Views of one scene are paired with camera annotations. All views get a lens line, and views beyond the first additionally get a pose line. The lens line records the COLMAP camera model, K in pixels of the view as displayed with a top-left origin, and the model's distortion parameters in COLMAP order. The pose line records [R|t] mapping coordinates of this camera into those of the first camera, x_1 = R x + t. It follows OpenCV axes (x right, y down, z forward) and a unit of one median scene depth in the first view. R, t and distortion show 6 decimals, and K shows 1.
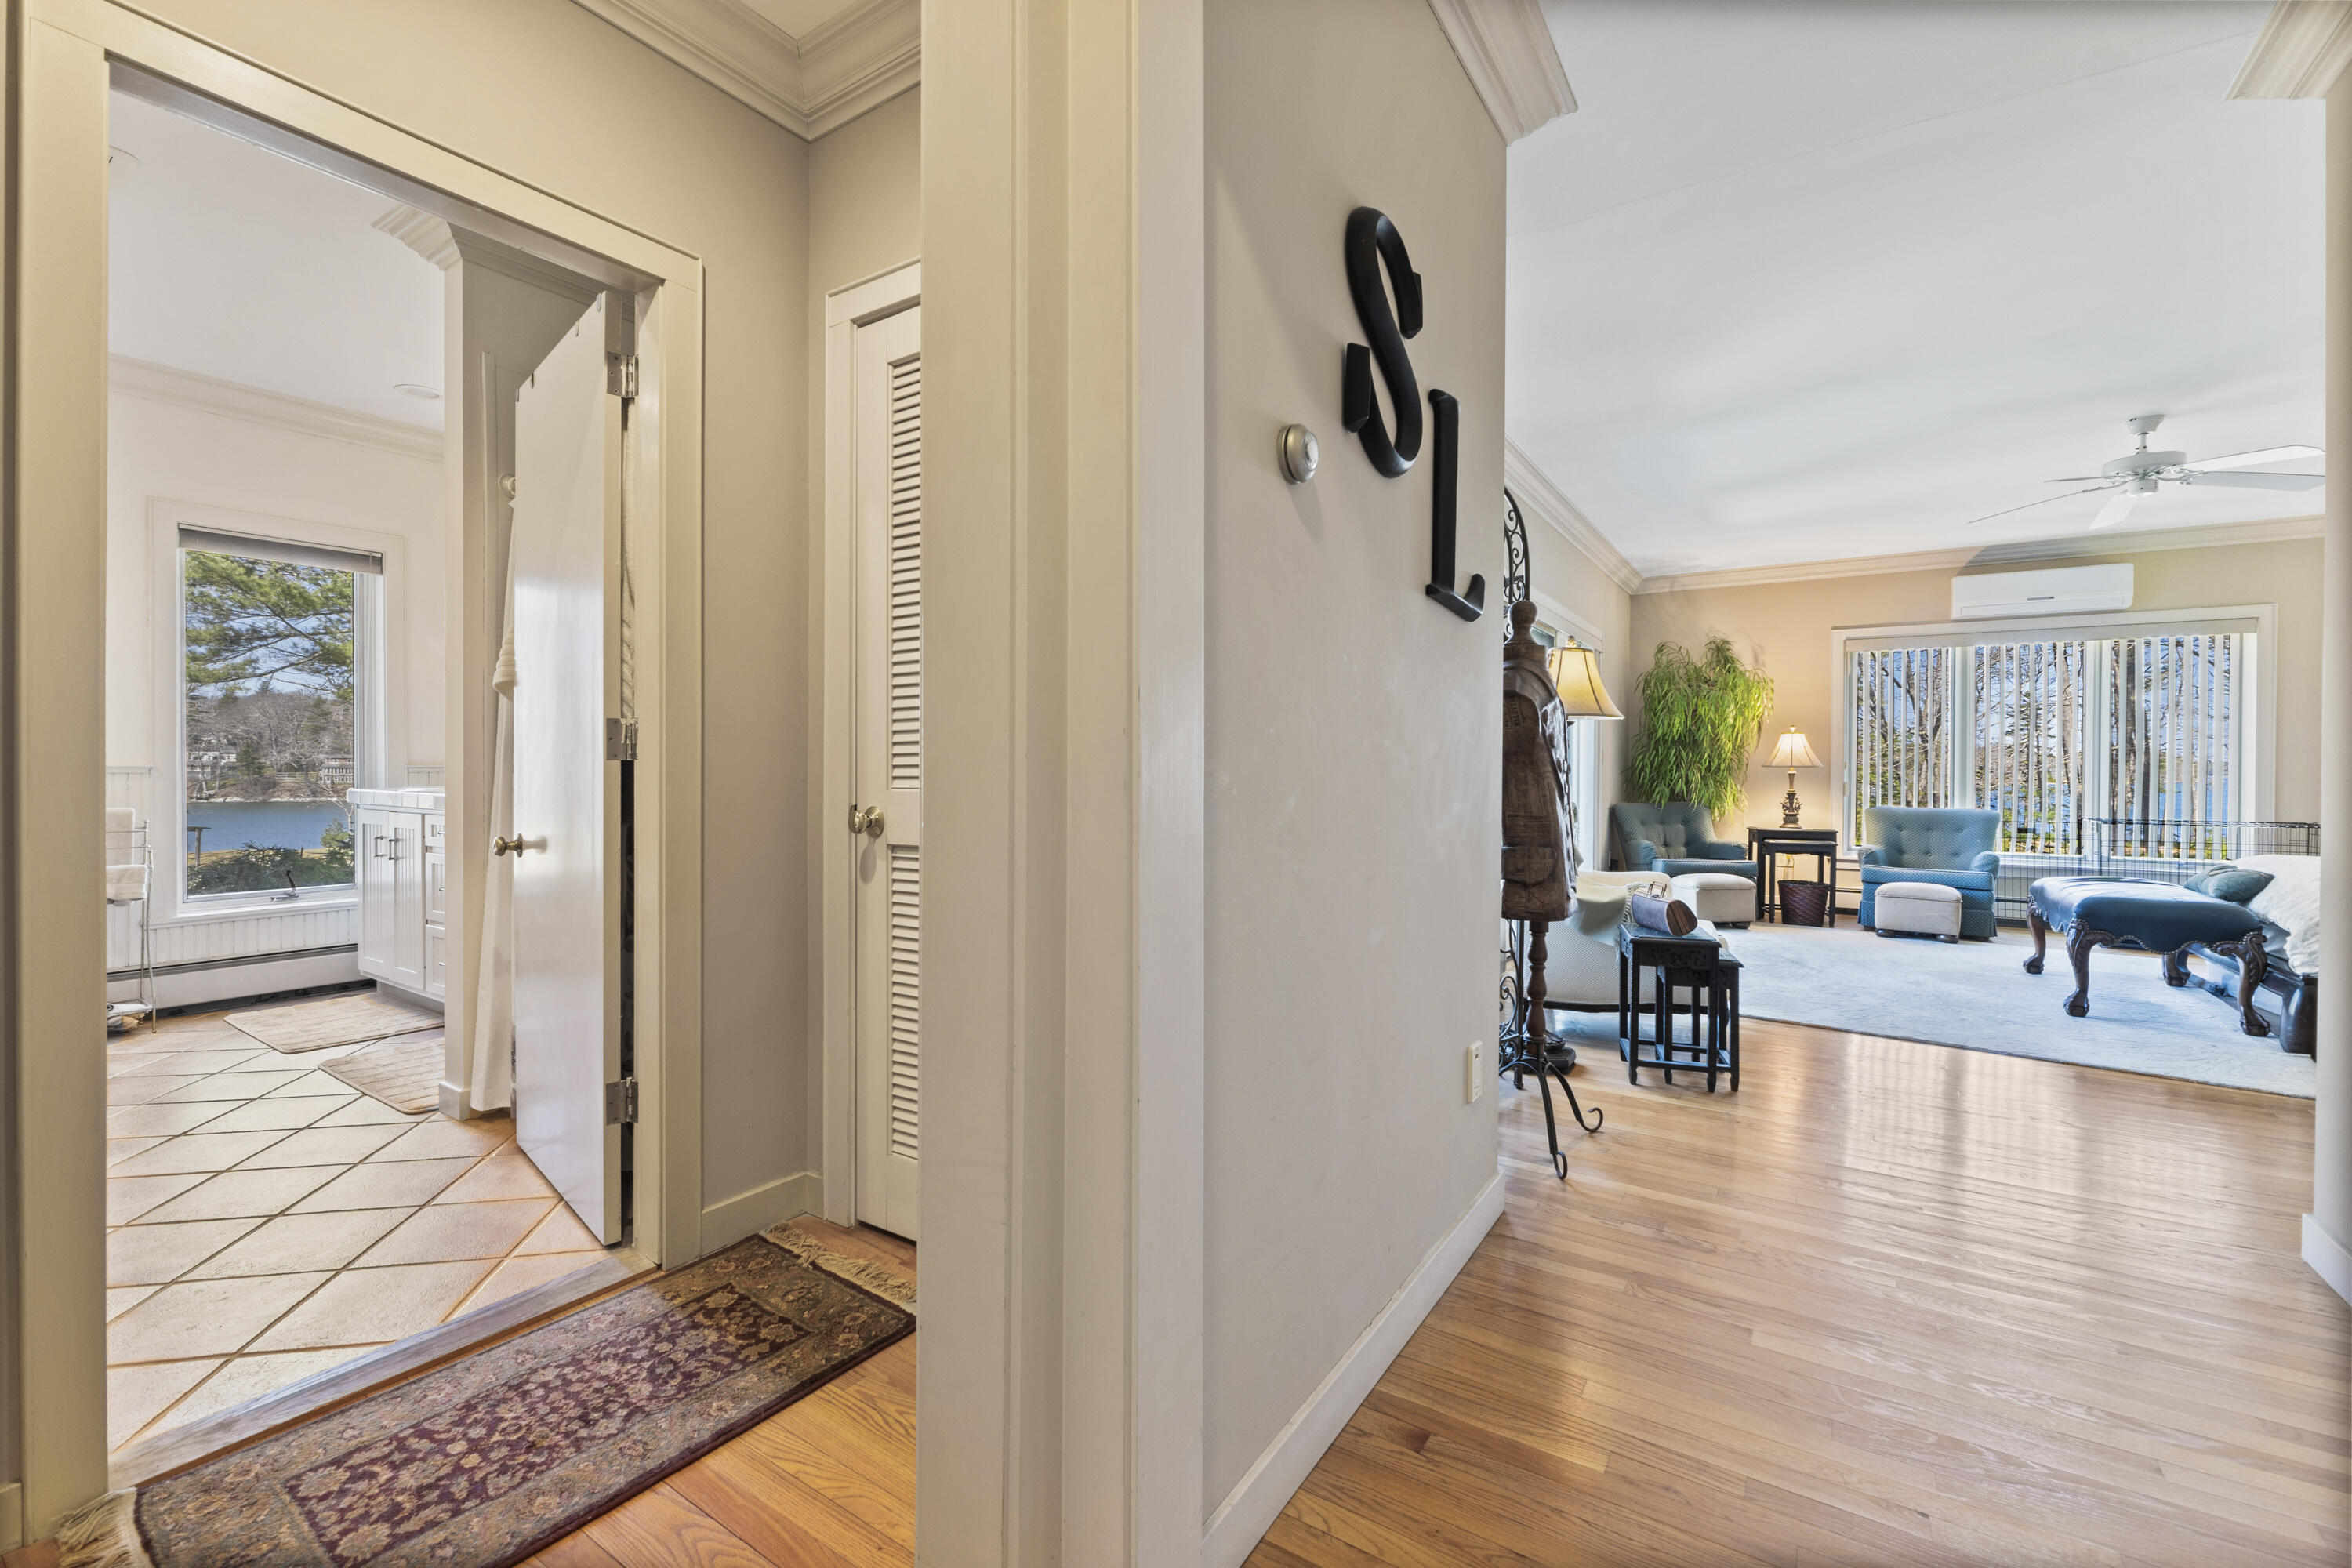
lens RADIAL K [[993.9, 0, 1174.9], [0, 993.9, 777.0], [0, 0, 1]] dist [-0.007219, -0.000495]
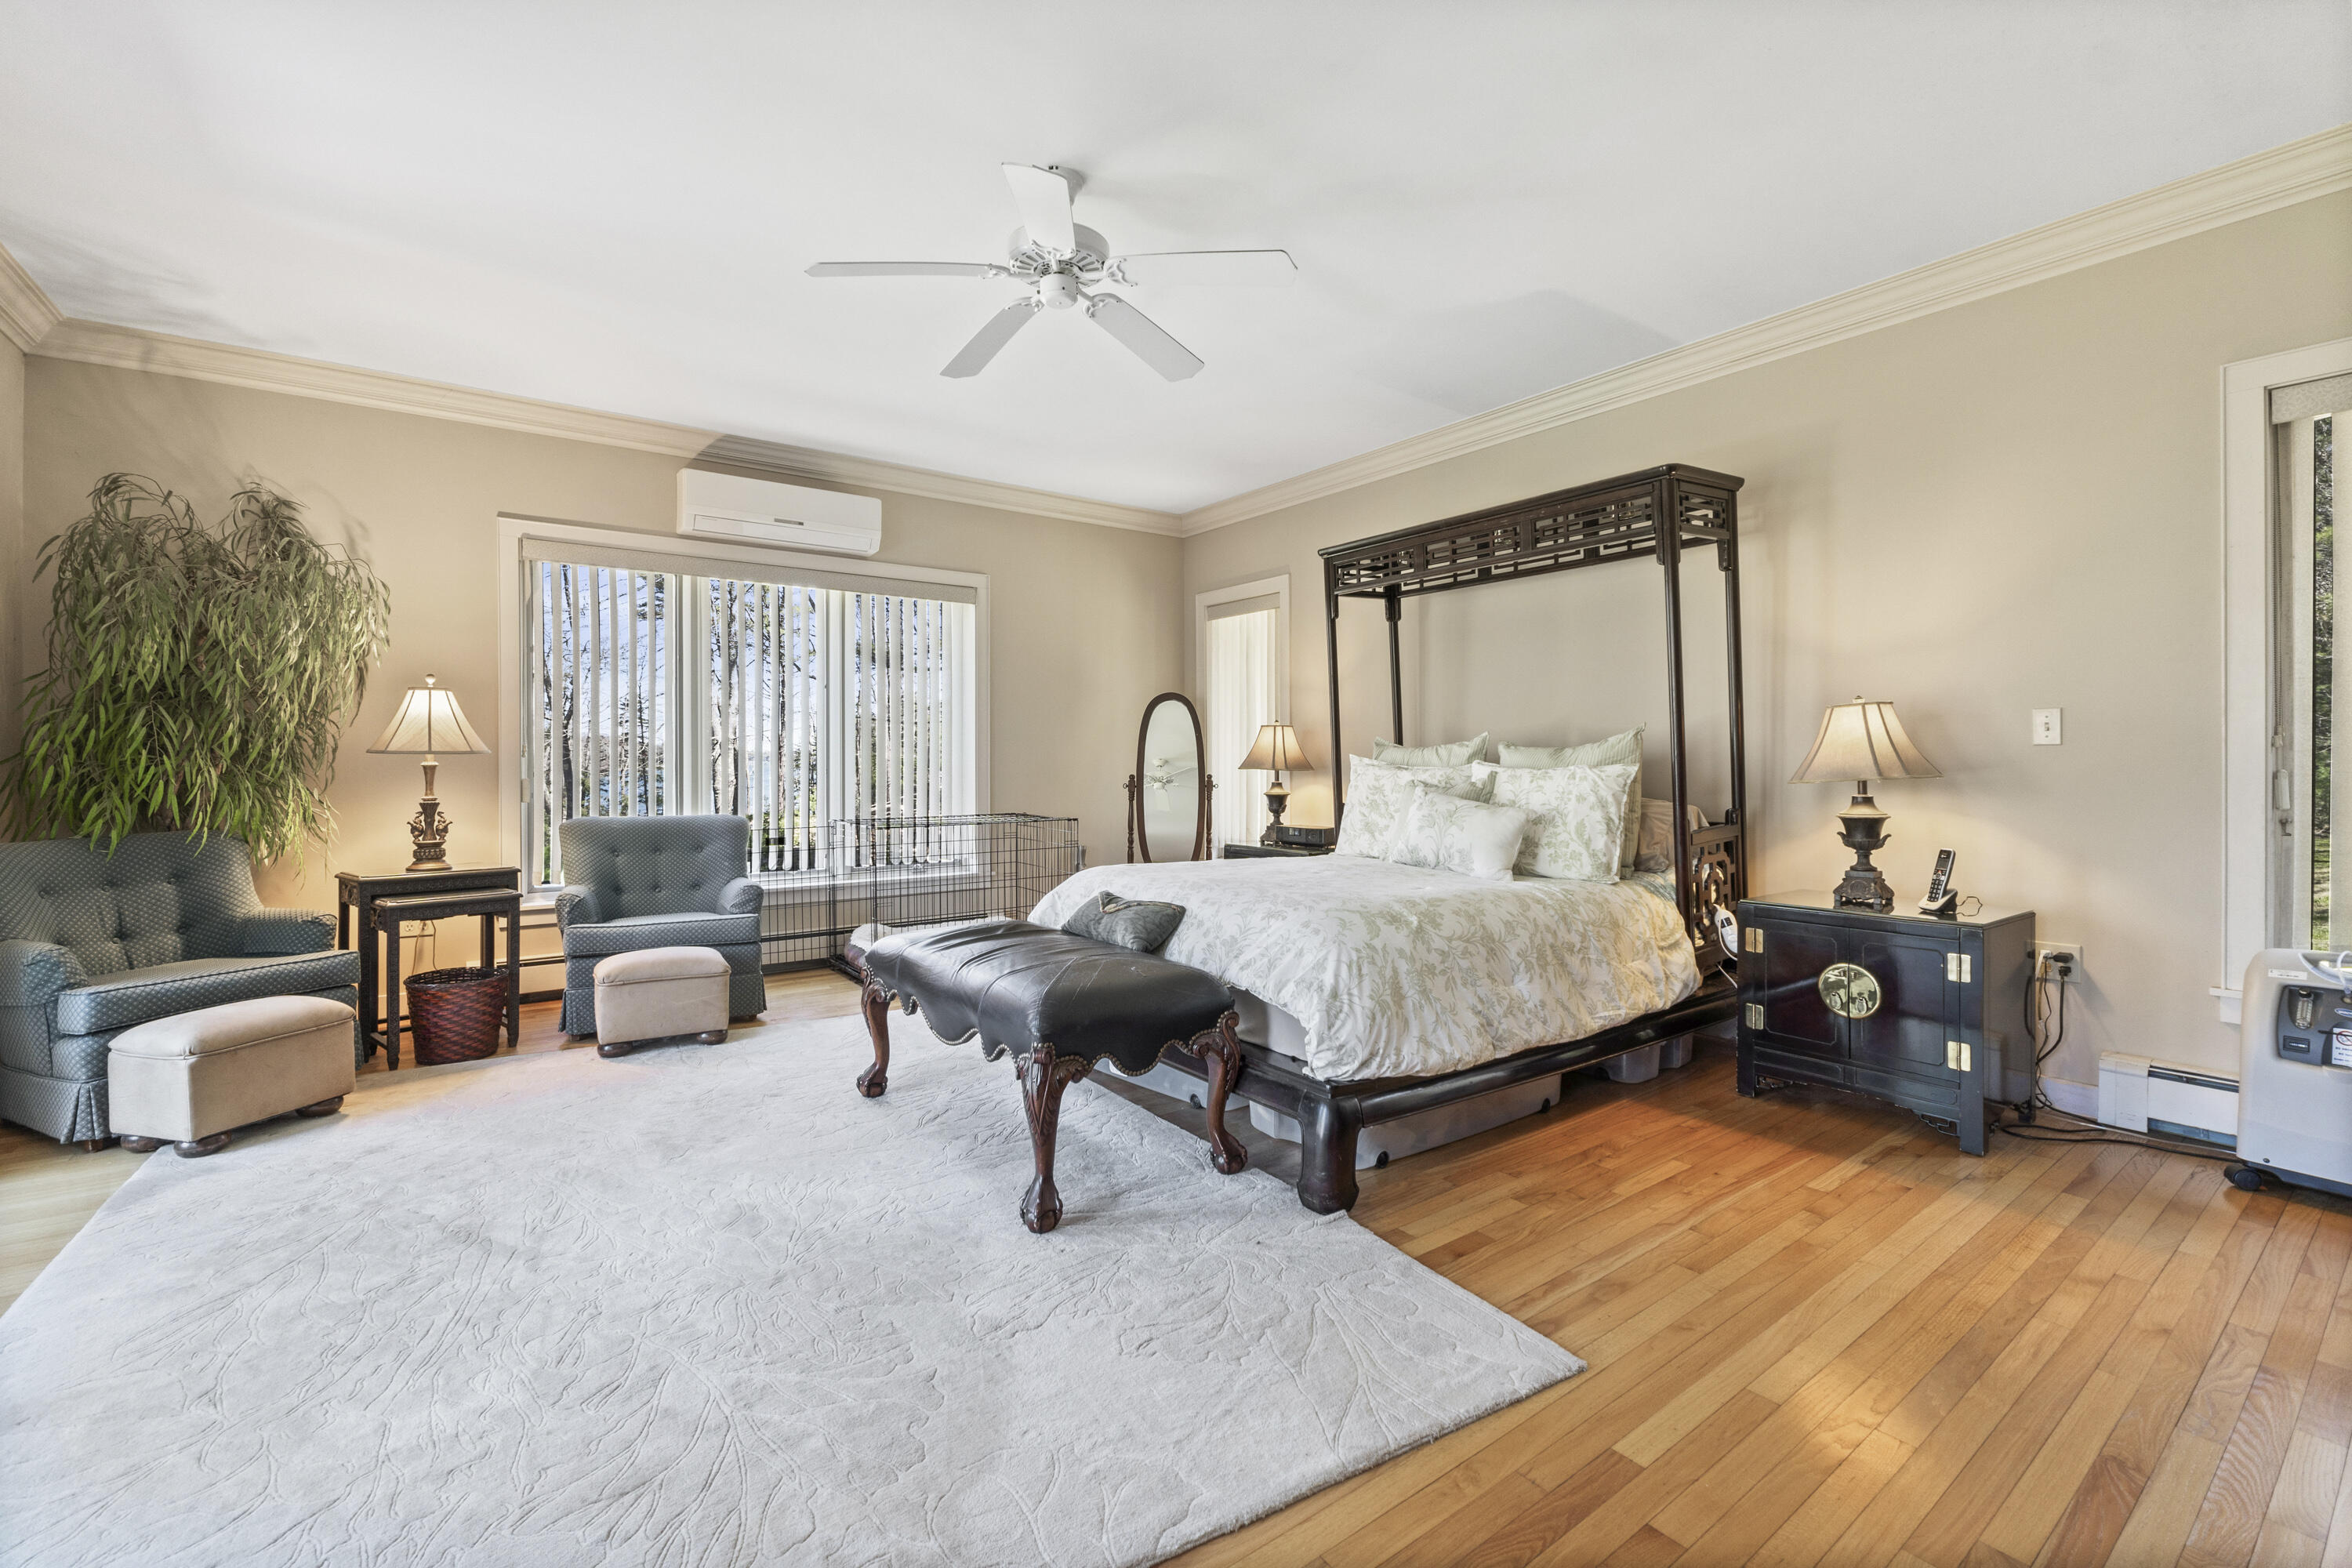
lens RADIAL K [[993.9, 0, 1170.5], [0, 993.9, 762.1], [0, 0, 1]] dist [-0.007219, -0.000495]
pose [[0.350375, -0.007212, 0.936582, 0.272358], [0.012222, 0.999920, 0.003127, -0.002221], [-0.936530, 0.010351, 0.350435, 0.454293]]
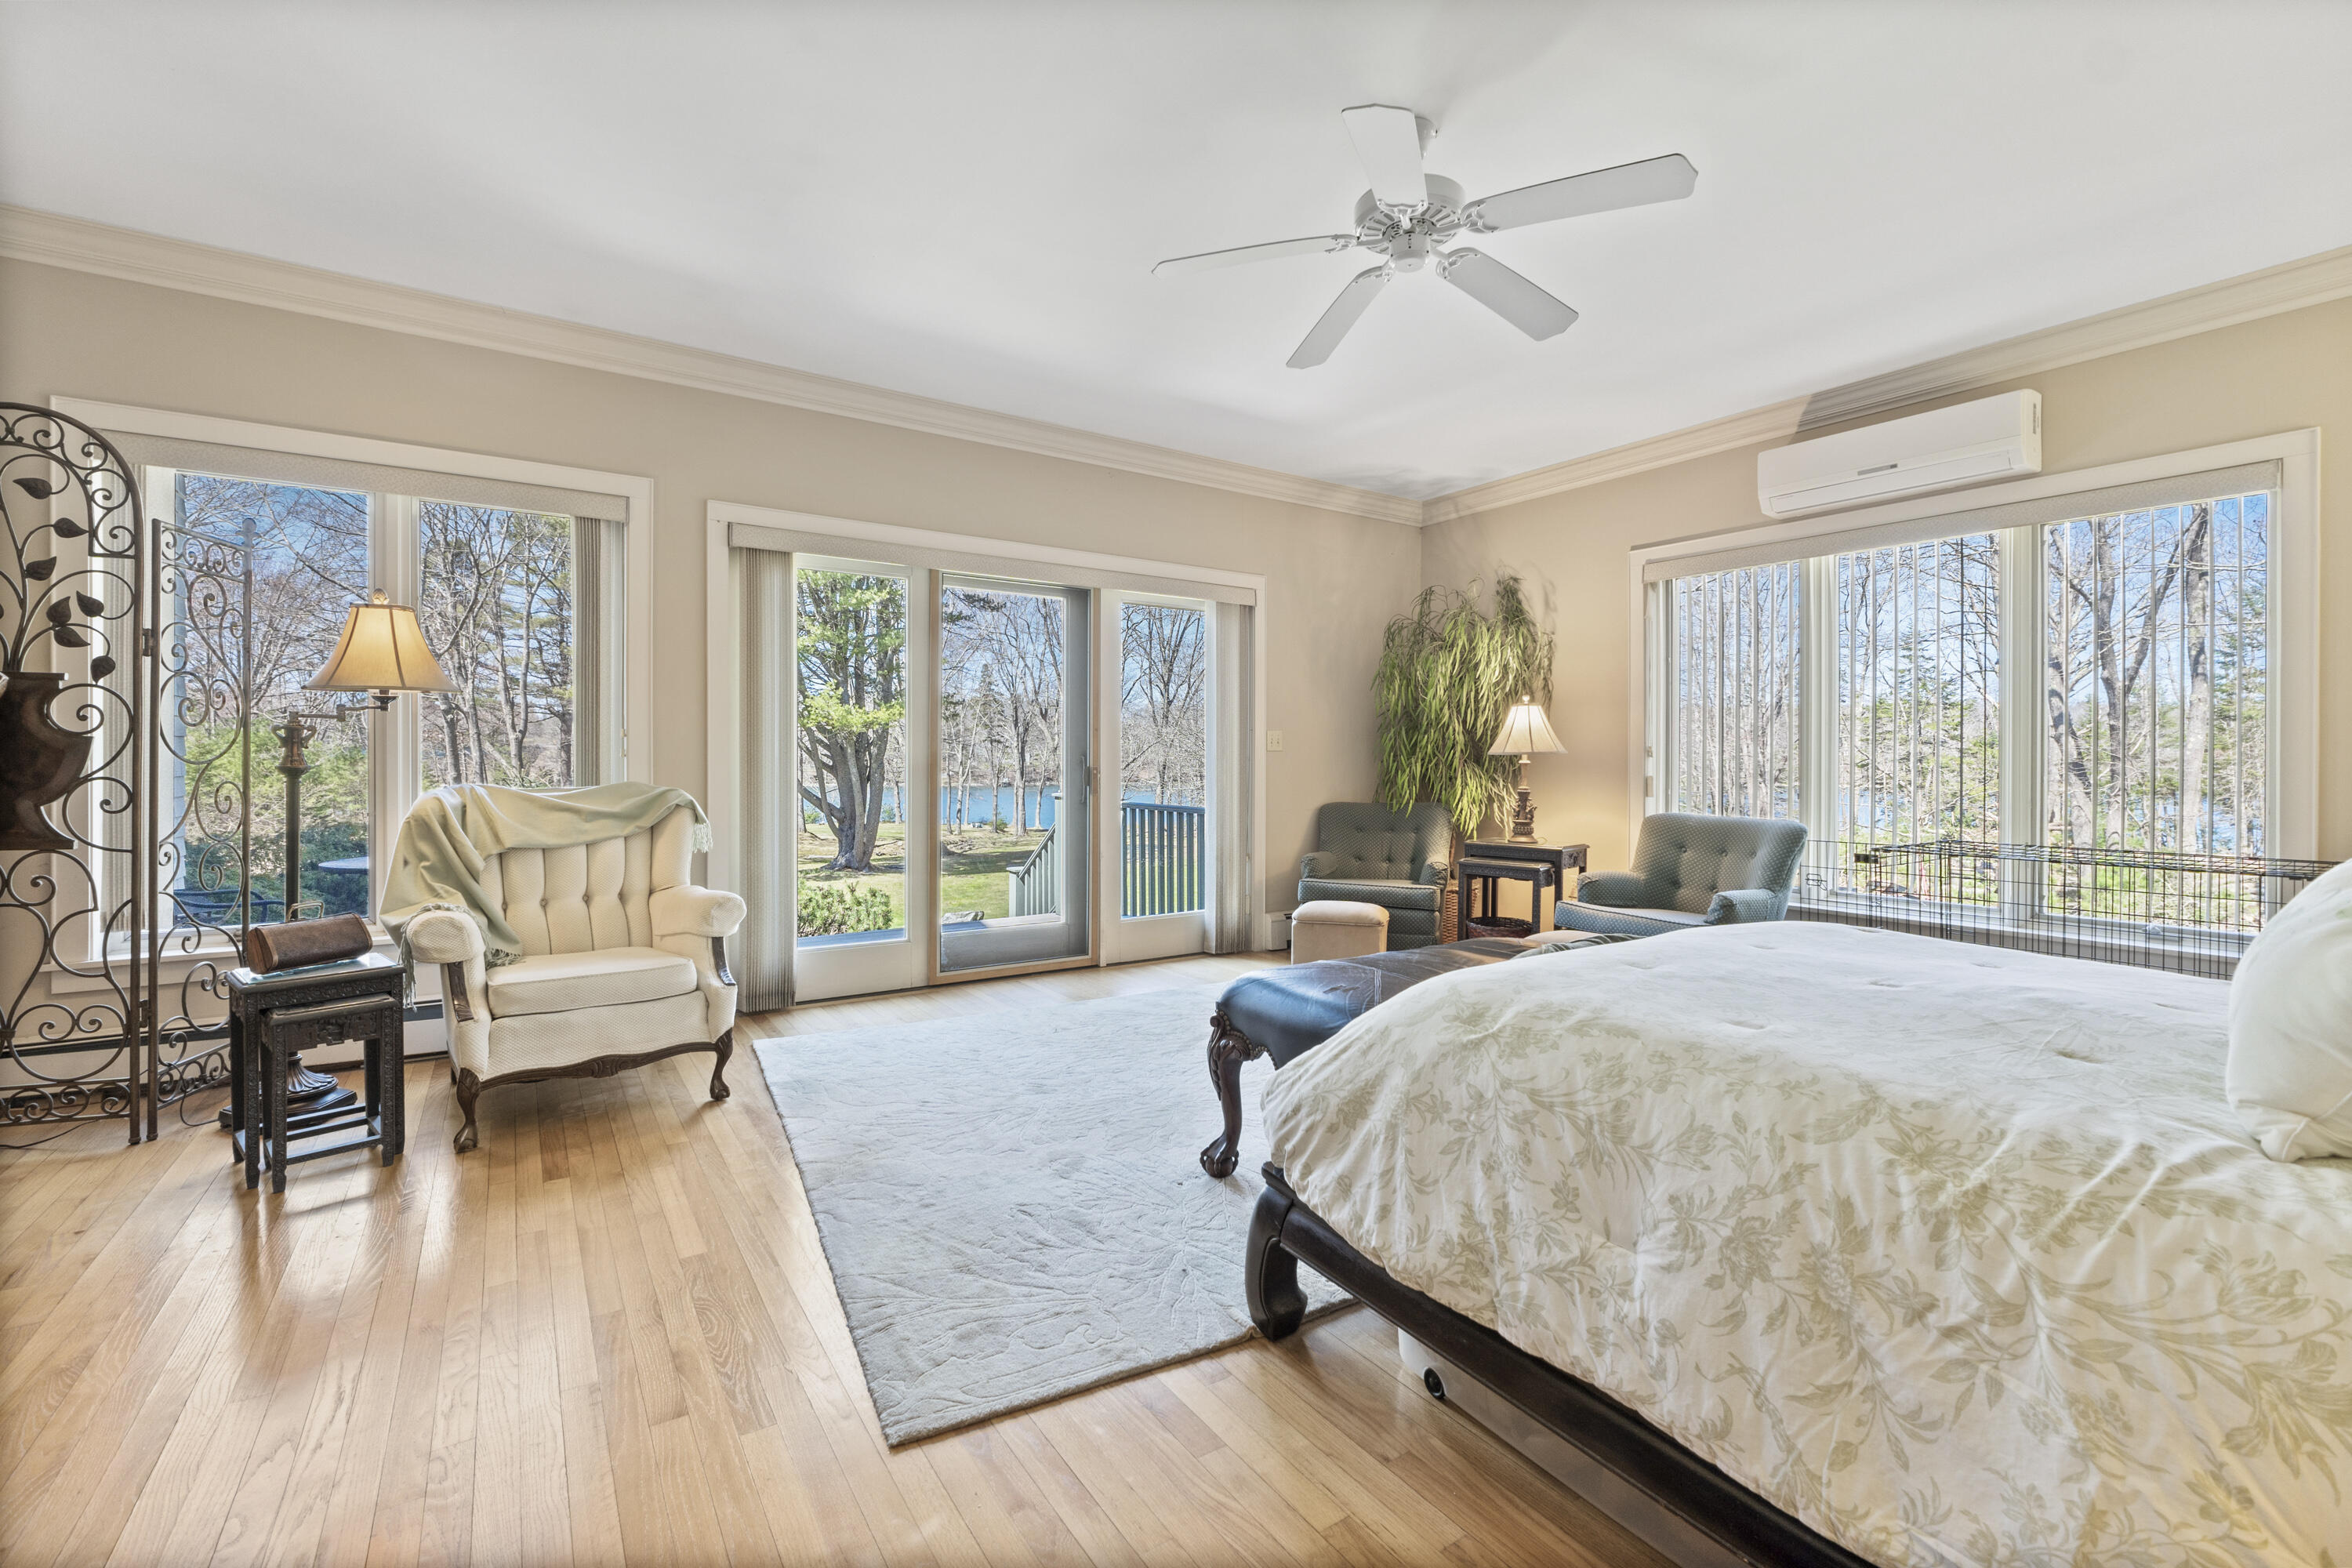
lens RADIAL K [[993.9, 0, 1162.3], [0, 993.9, 765.3], [0, 0, 1]] dist [-0.007219, -0.000495]
pose [[0.919234, -0.001339, -0.393710, 0.670243], [0.001307, 0.999999, -0.000350, -0.002412], [0.393710, -0.000193, 0.919235, 0.266760]]
